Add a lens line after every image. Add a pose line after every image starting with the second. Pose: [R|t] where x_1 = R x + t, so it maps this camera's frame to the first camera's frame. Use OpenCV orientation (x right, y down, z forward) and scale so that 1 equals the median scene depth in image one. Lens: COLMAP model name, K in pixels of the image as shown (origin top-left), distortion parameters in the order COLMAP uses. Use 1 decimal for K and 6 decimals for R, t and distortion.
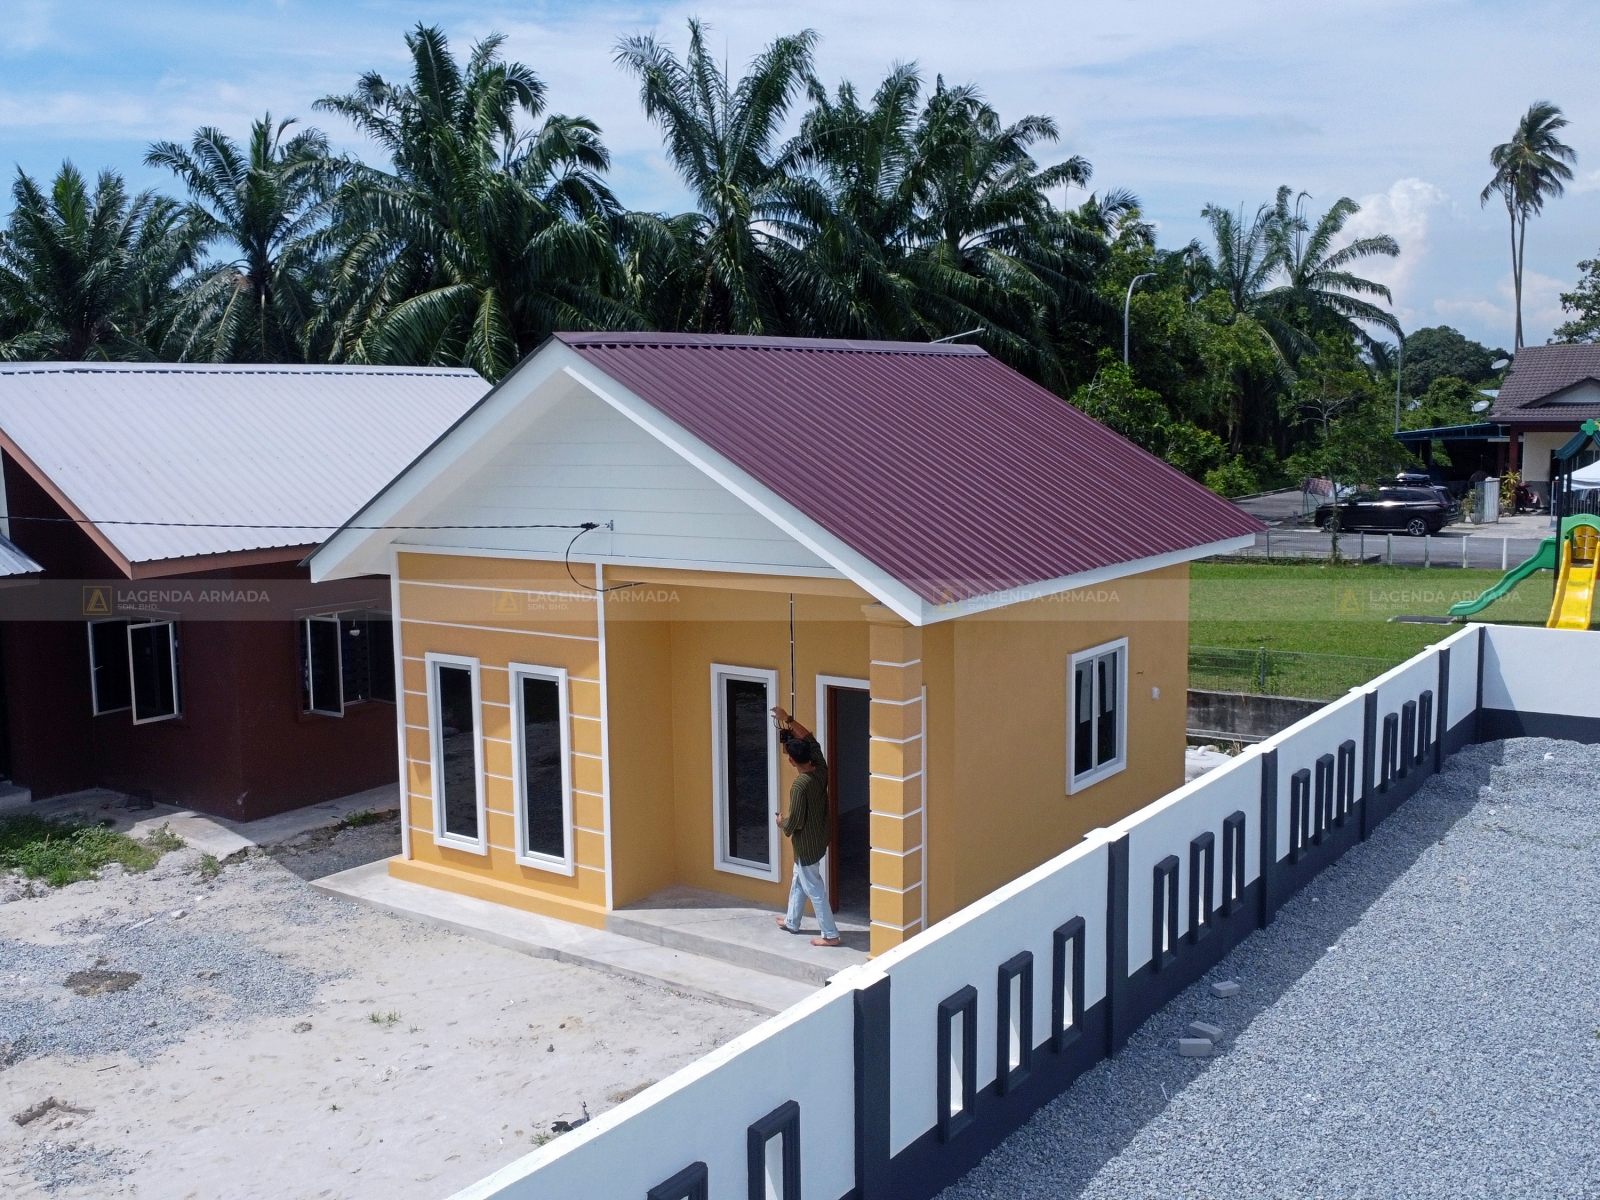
lens RADIAL K [[1541.9, 0, 705.1], [0, 1541.9, 602.1], [0, 0, 1]] dist [-0.014662, -0.035907]
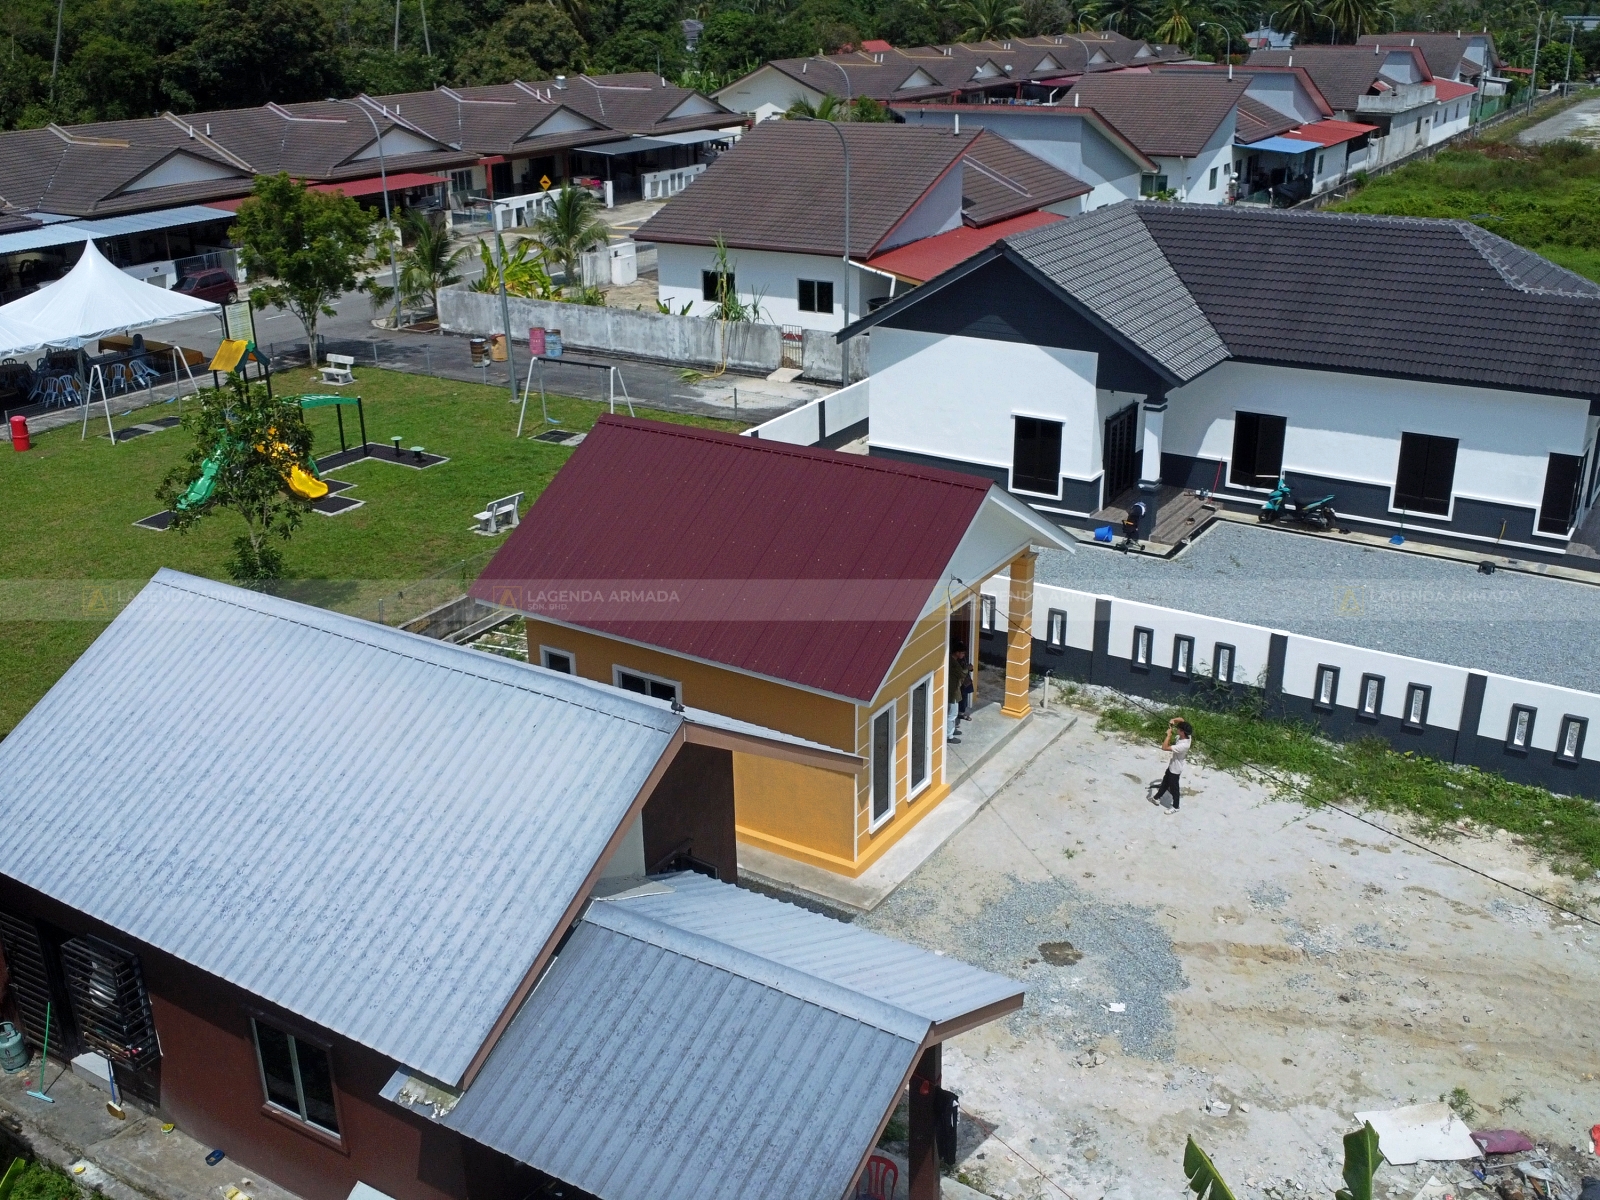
lens RADIAL K [[1536.5, 0, 781.7], [0, 1536.5, 605.4], [0, 0, 1]] dist [-0.007228, -0.048650]
pose [[-0.077982, -0.353857, 0.932043, -1.559514], [0.143098, 0.921237, 0.361727, -0.629207], [-0.986631, 0.161582, -0.021204, 1.147685]]
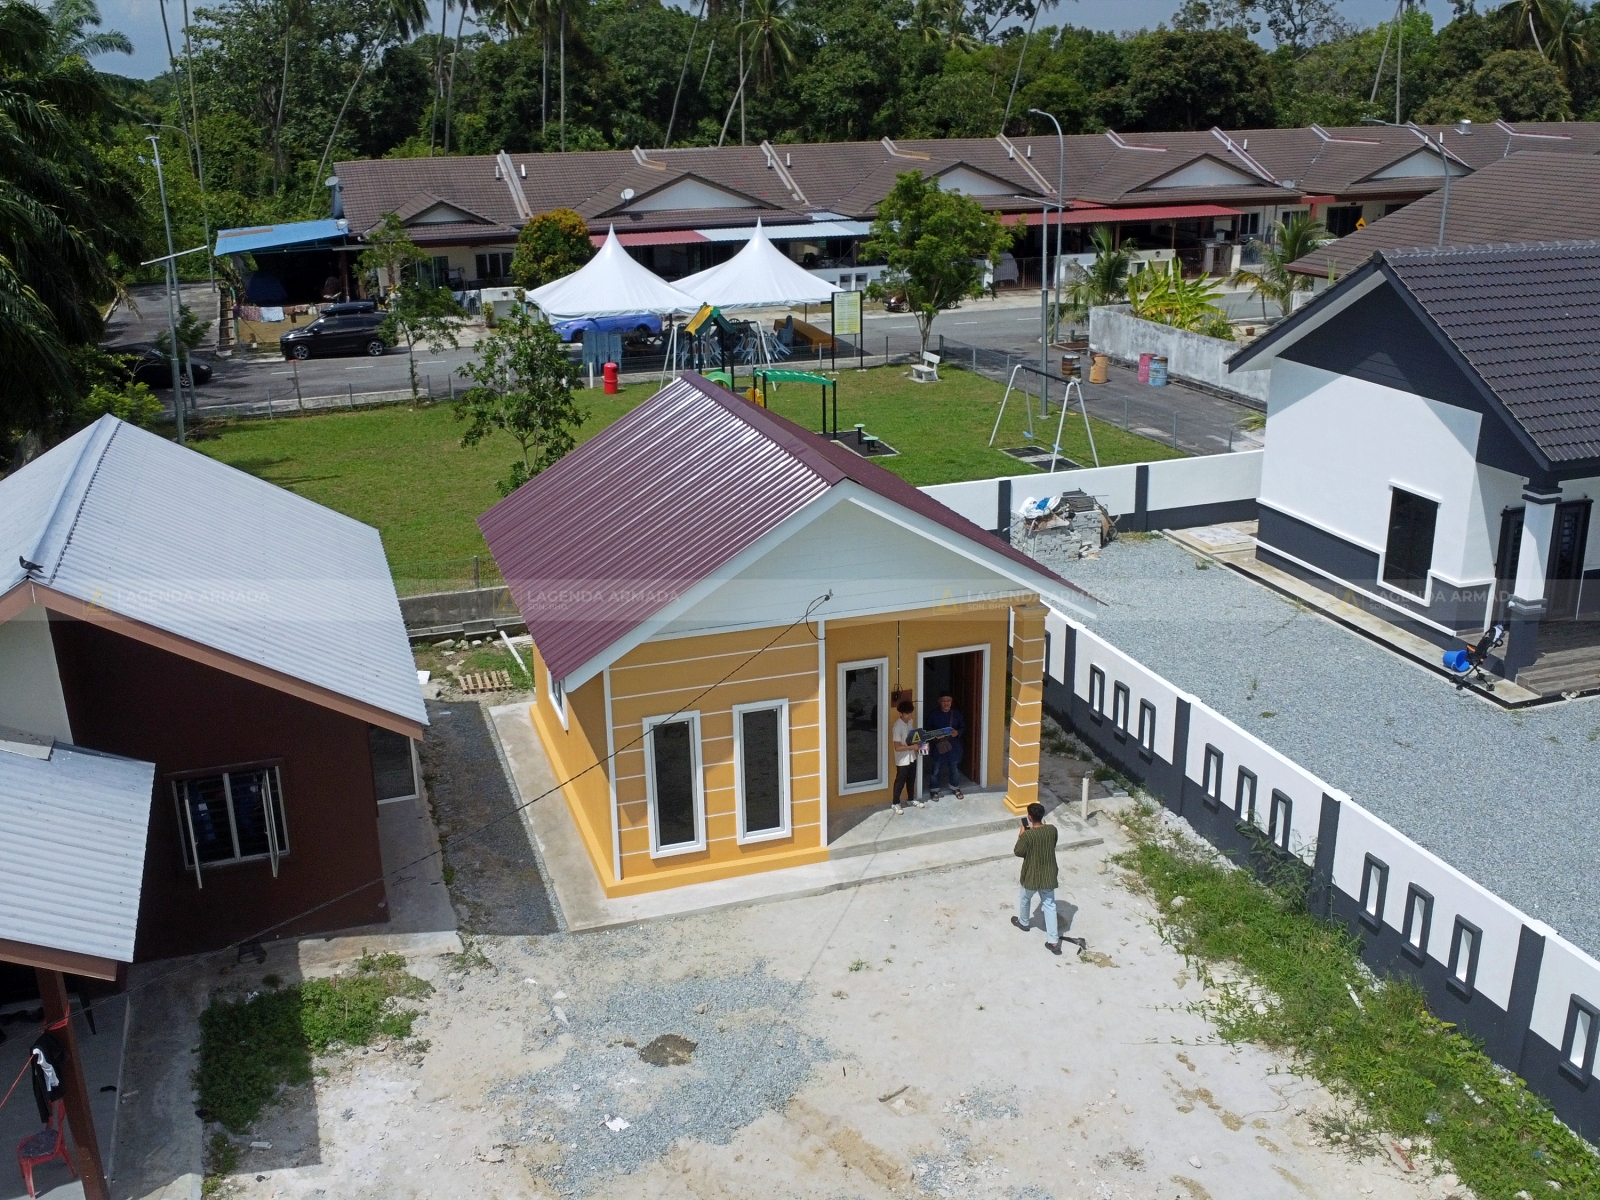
lens RADIAL K [[1536.5, 0, 781.7], [0, 1536.5, 605.4], [0, 0, 1]] dist [-0.007228, -0.048650]
pose [[0.567472, -0.258481, 0.781769, -1.117383], [0.110840, 0.964787, 0.238537, -0.356240], [-0.815898, -0.048712, 0.576140, 0.203548]]
